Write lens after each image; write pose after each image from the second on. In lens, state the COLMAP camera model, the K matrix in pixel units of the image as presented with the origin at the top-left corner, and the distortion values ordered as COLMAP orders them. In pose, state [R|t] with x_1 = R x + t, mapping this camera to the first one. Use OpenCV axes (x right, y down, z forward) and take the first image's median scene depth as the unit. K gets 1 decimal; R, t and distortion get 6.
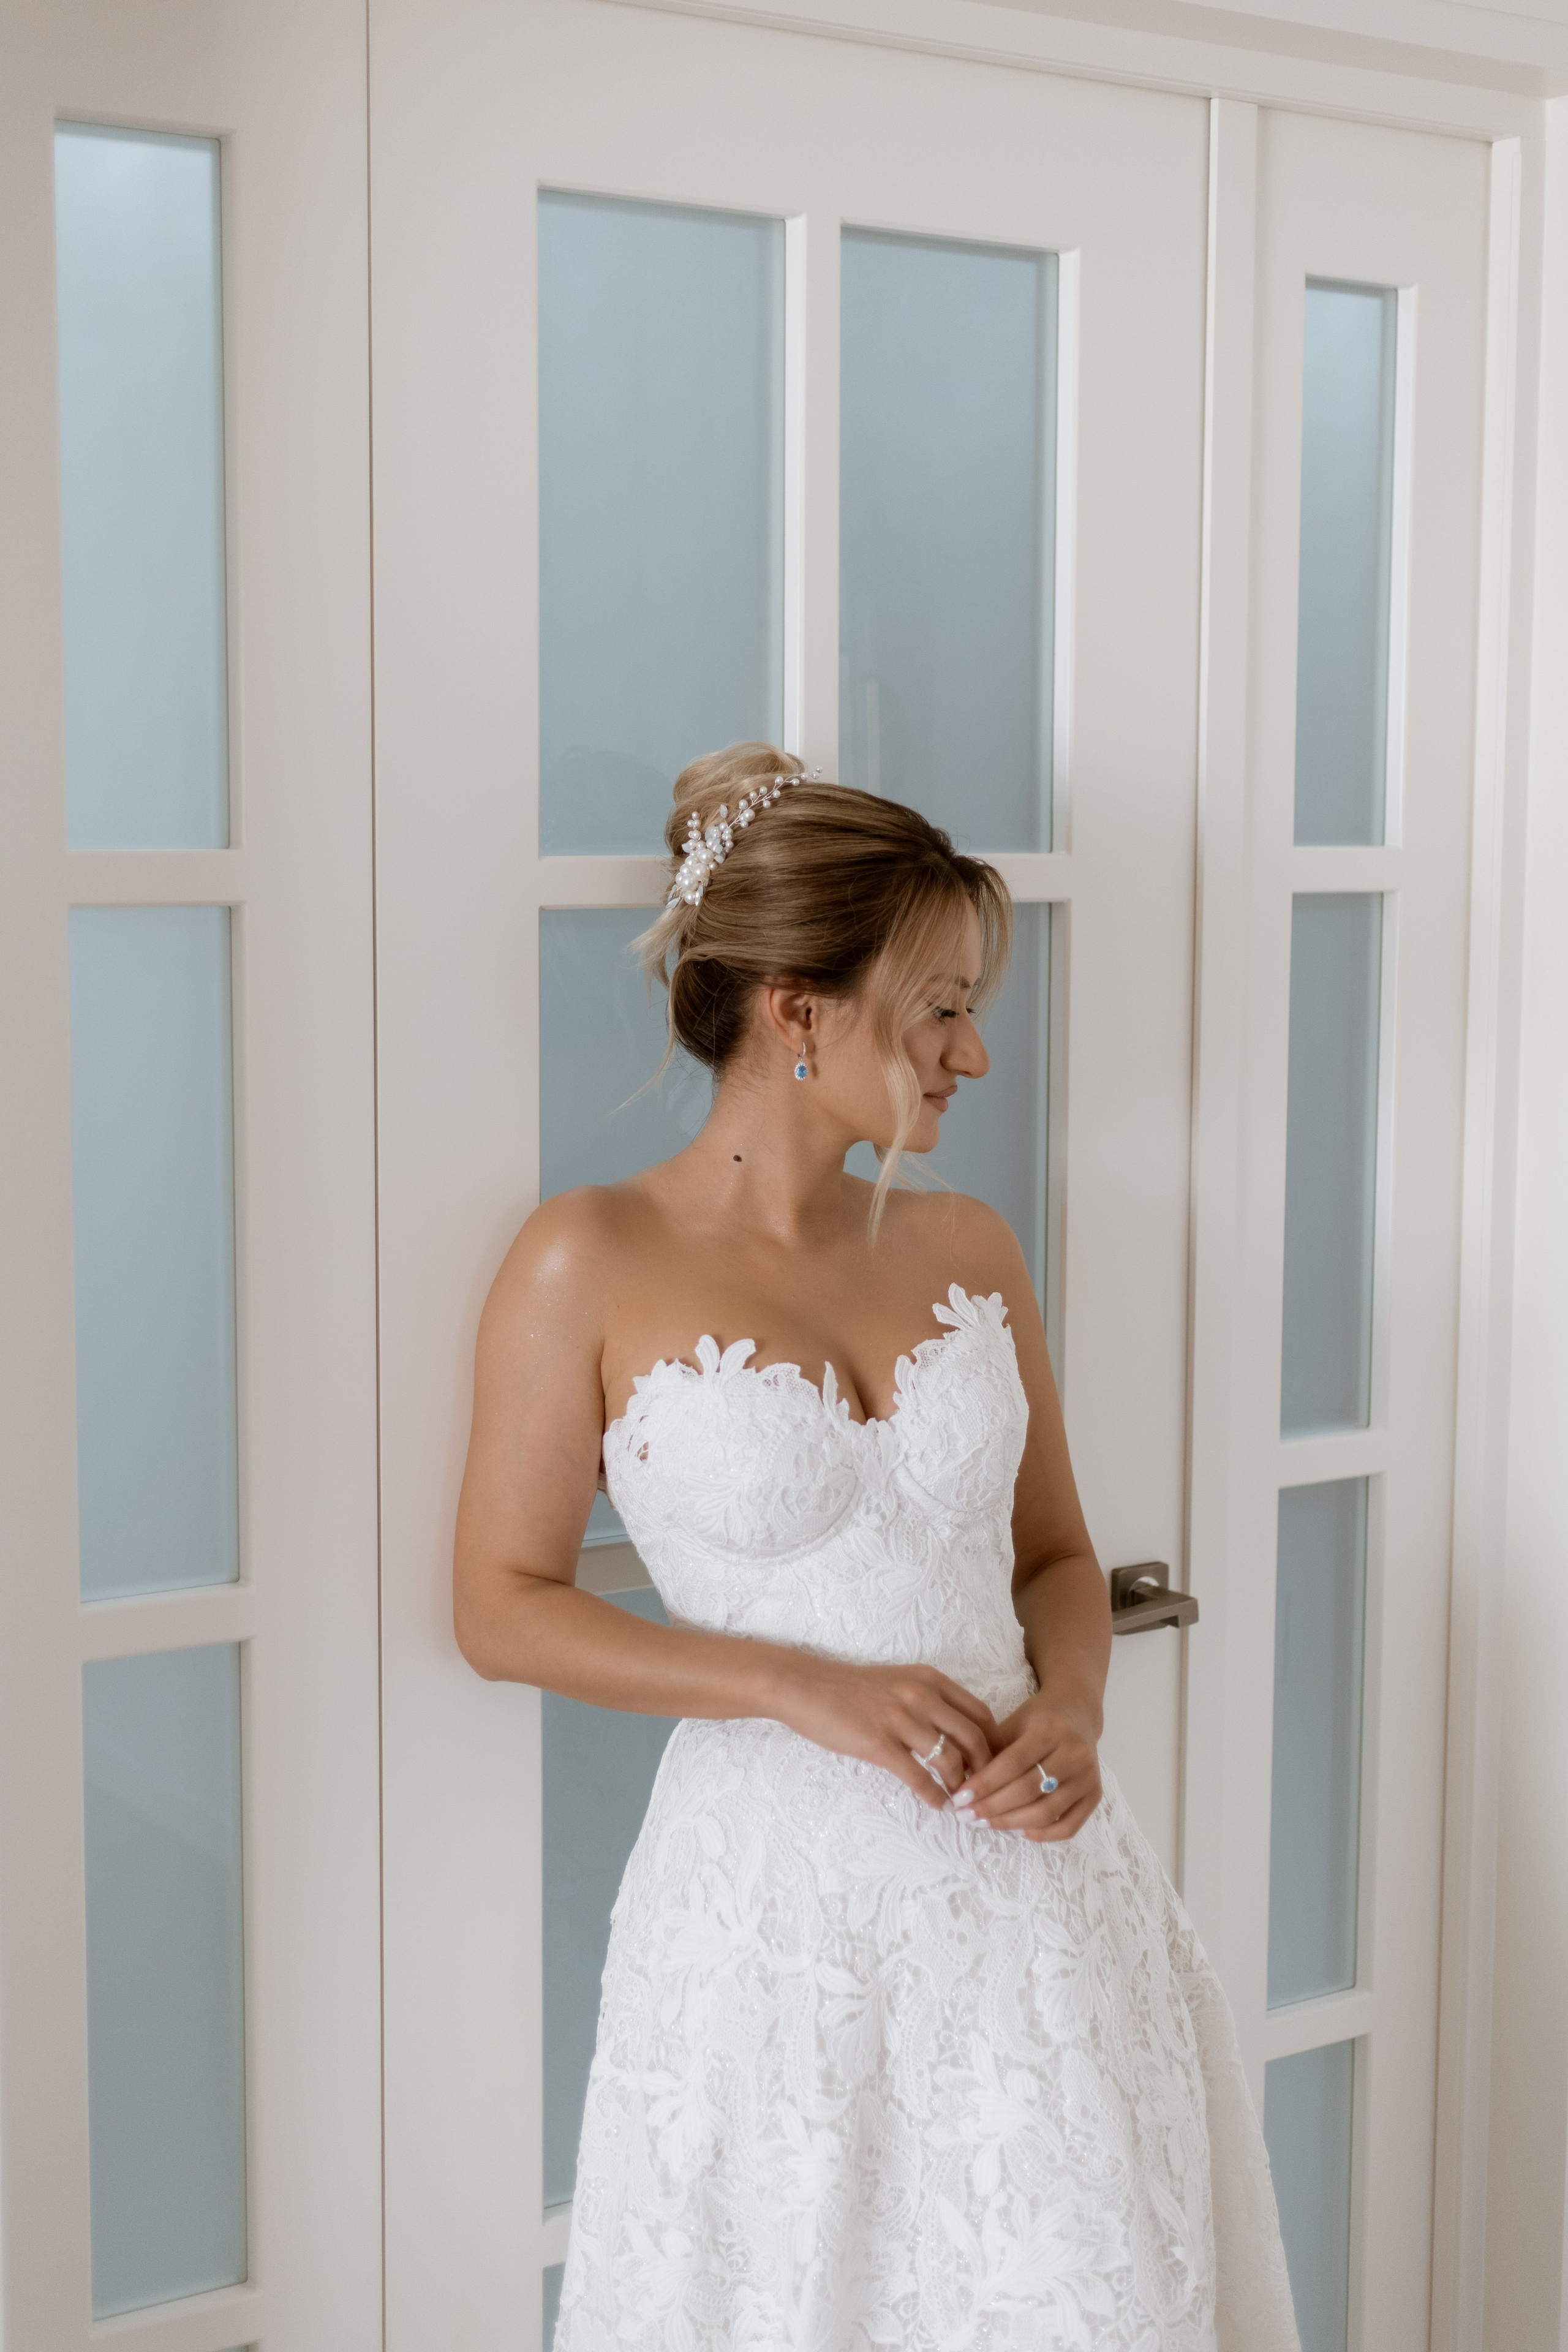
lens RADIAL K [[3449.4, 0, 790.6], [0, 3449.4, 1176.9], [0, 0, 1]] dist [0.006884, -0.044711]
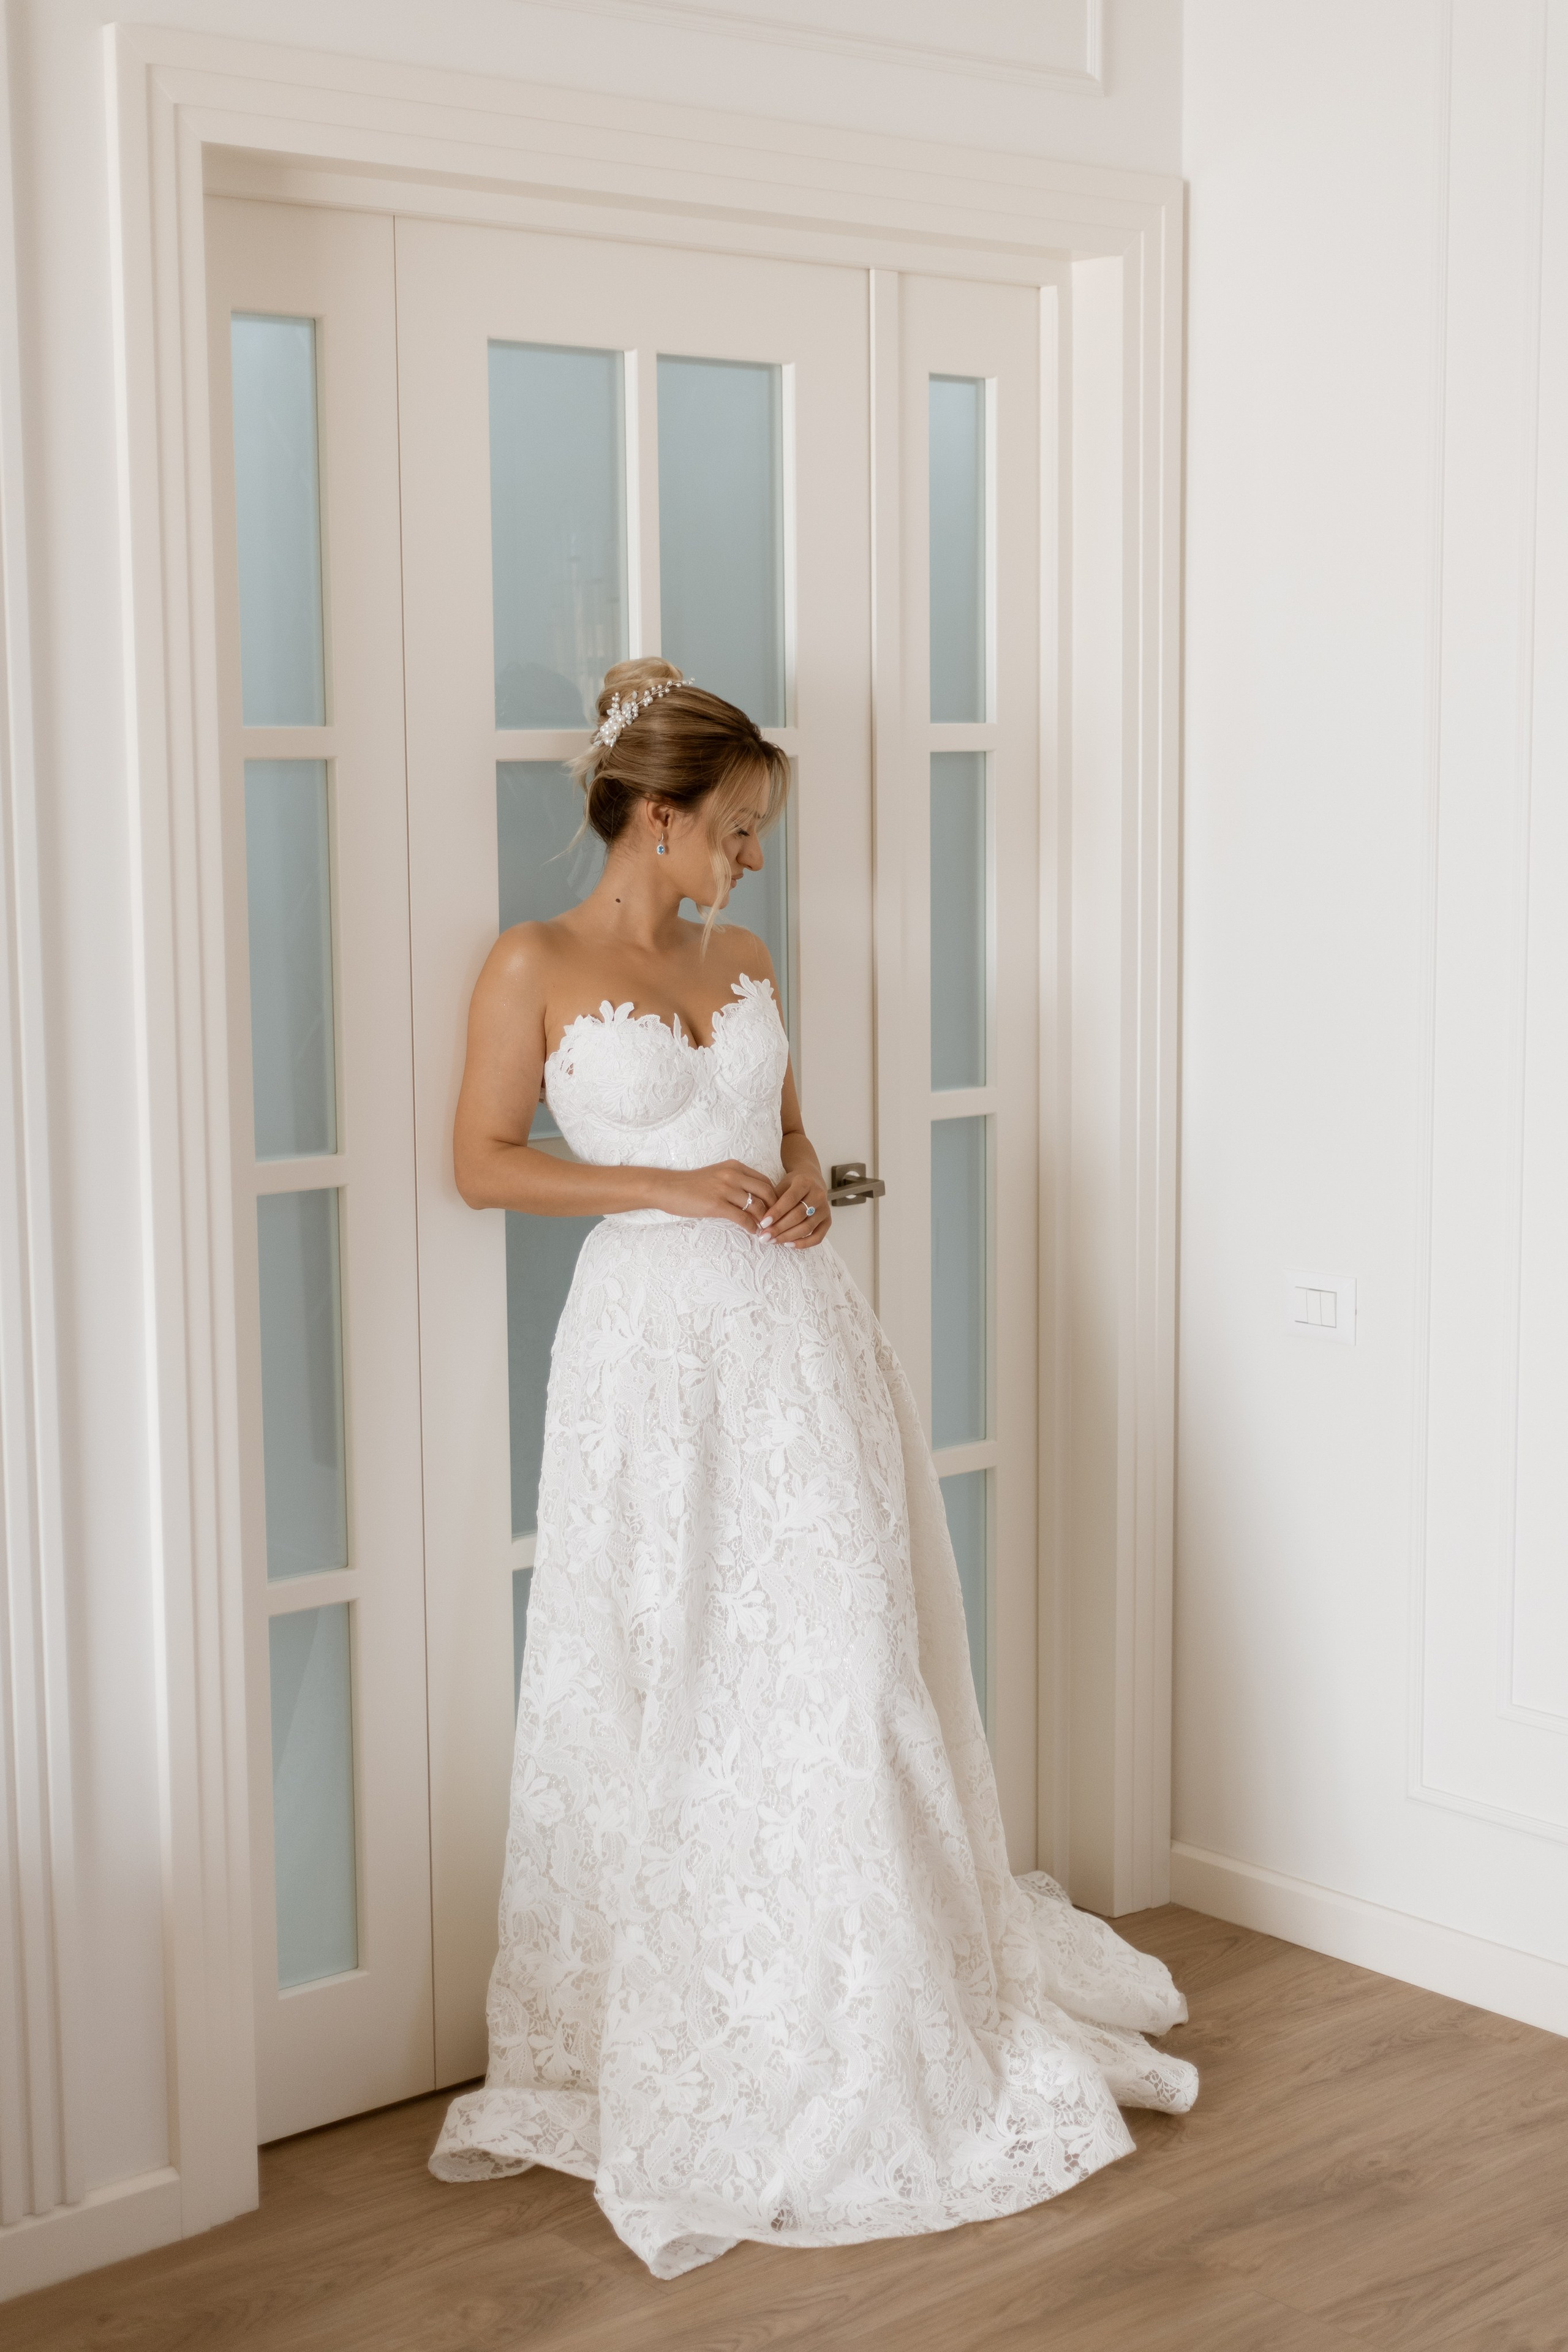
lens RADIAL K [[3452.1, 0, 795.8], [0, 3452.1, 1174.1], [0, 0, 1]] dist [0.014194, -0.068946]
pose [[0.994520, -0.027037, 0.100987, -0.107202], [0.025428, 0.999529, 0.017186, 0.106333], [-0.101404, -0.014524, 0.994739, -0.754646]]
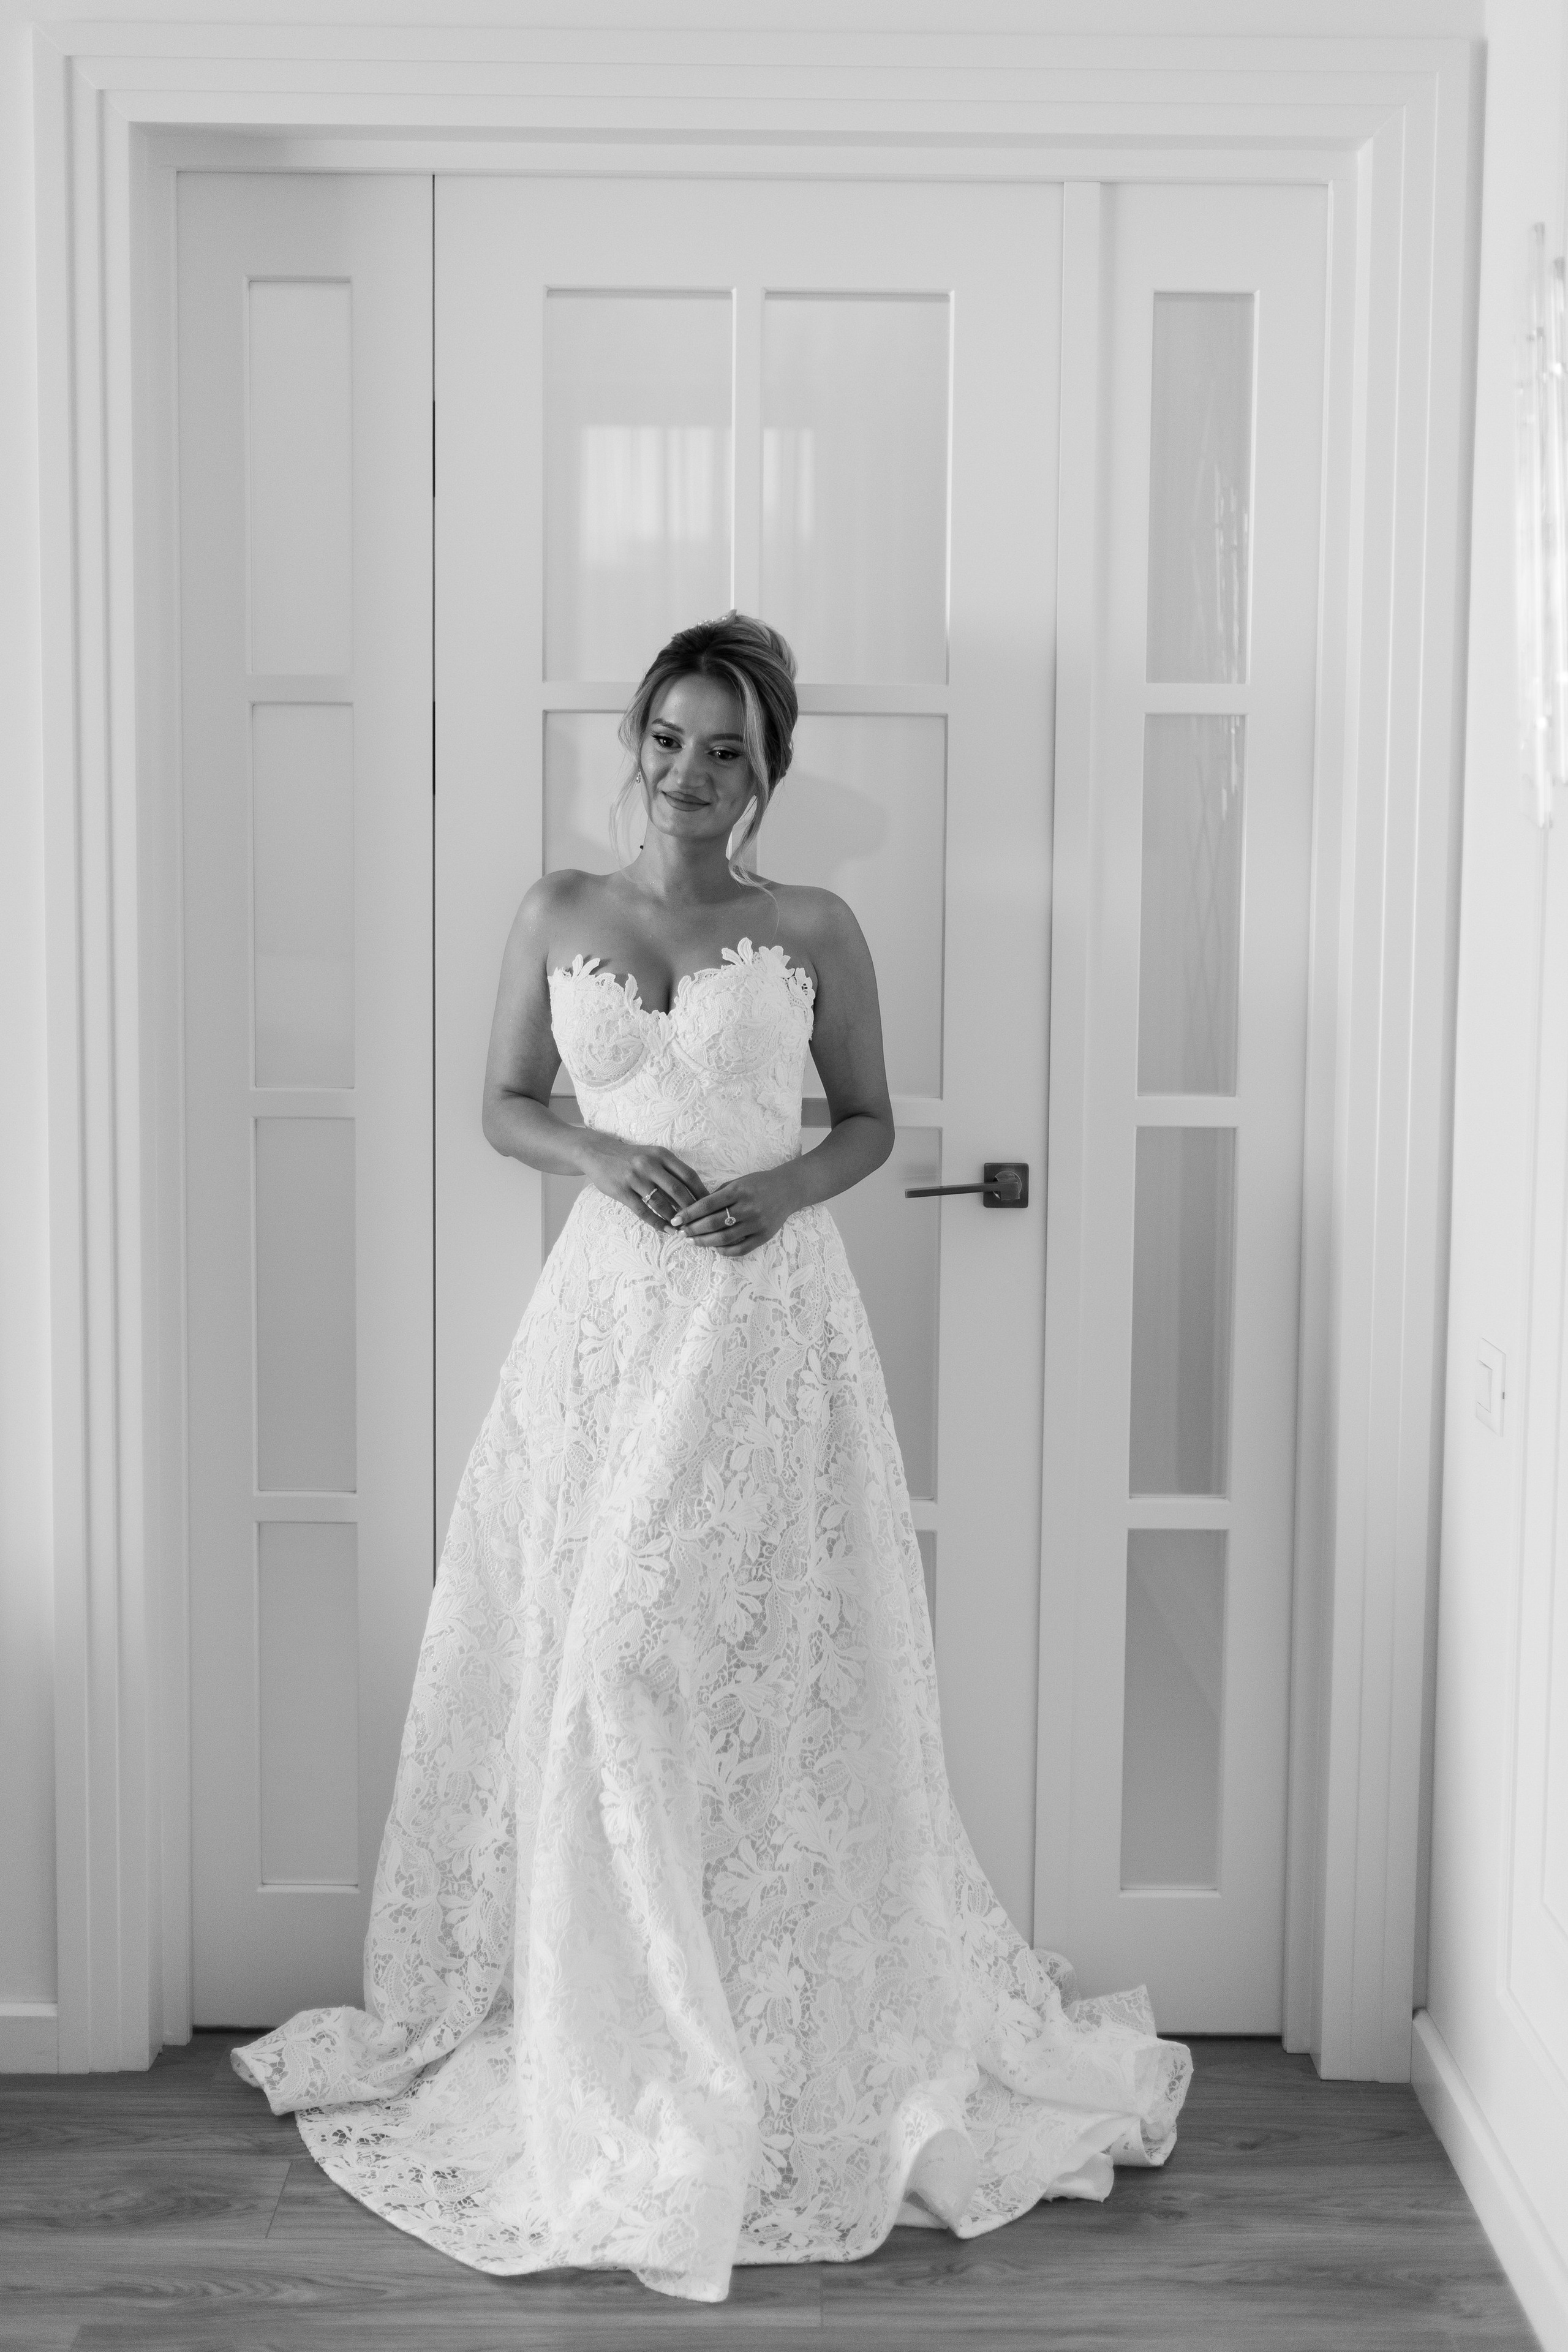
lens RADIAL K [[3554.9, 0, 784.0], [0, 3554.9, 1176.0], [0, 0, 1]] dist [0.044863, -0.017841]
pose [[0.814164, 0.068068, -0.576631, 1.091740], [-0.069401, 0.997393, 0.019748, 0.112968], [0.576472, 0.023941, 0.816766, -0.386388]]
